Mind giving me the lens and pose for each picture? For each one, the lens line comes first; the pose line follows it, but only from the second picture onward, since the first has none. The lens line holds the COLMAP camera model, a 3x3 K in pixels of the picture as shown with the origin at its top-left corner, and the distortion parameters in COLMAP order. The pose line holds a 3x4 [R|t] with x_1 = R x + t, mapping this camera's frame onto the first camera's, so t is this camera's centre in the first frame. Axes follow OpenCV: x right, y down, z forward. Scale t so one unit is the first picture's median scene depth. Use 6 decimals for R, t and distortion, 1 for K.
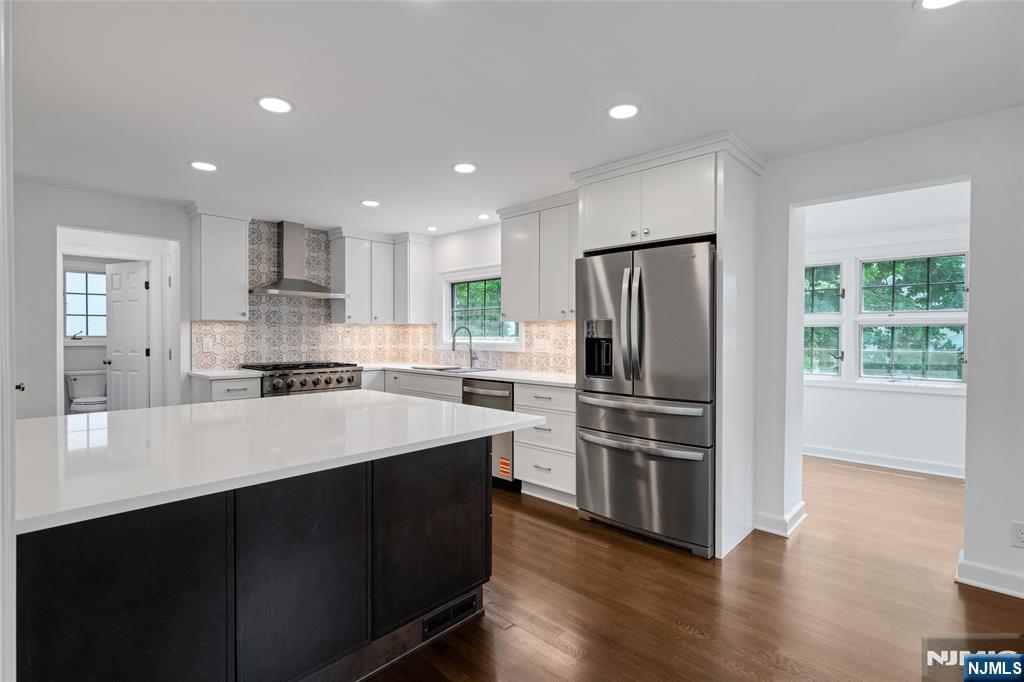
lens RADIAL K [[480.5, 0, 512.0], [0, 480.5, 341.0], [0, 0, 1]] dist [0.001967, 0.000288]
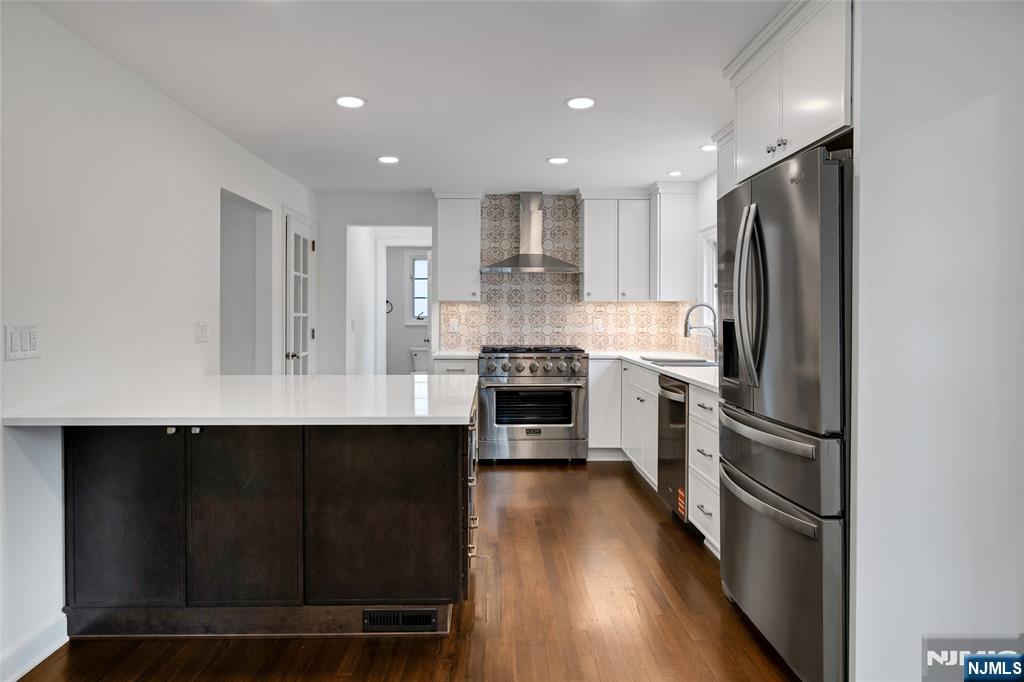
lens RADIAL K [[639.0, 0, 509.9], [0, 639.0, 324.5], [0, 0, 1]] dist [-0.002782, -0.000886]
pose [[0.700845, 0.009679, -0.713248, 0.387601], [-0.008117, 0.999951, 0.005594, -0.002049], [0.713268, 0.001869, 0.700889, 0.127275]]
